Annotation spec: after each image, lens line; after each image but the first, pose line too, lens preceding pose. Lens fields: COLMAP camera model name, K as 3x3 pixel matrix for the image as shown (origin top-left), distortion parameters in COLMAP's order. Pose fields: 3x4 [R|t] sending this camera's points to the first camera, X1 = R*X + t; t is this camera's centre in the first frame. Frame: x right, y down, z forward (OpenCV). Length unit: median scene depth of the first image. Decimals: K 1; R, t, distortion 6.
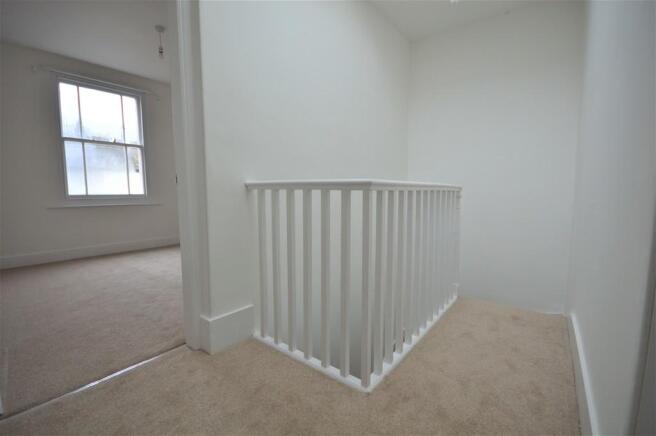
lens RADIAL K [[303.1, 0, 331.4], [0, 303.1, 220.4], [0, 0, 1]] dist [0.004948, -0.000104]
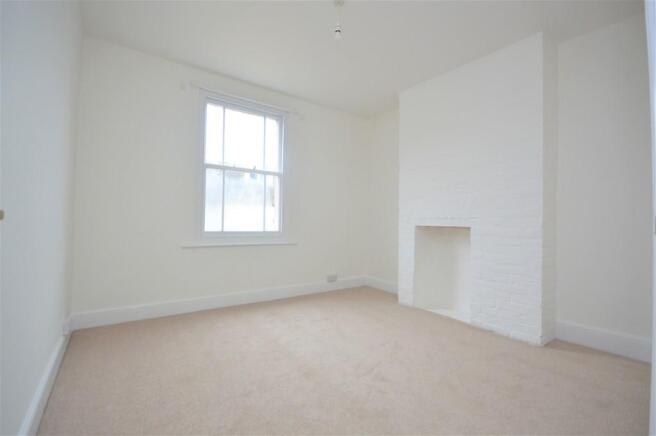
lens RADIAL K [[303.1, 0, 327.7], [0, 303.1, 216.7], [0, 0, 1]] dist [0.004948, -0.000104]
pose [[0.942218, -0.008913, -0.334881, -0.236306], [-0.037491, 0.990561, -0.131848, -0.023093], [0.332896, 0.136785, 0.932990, 0.293585]]
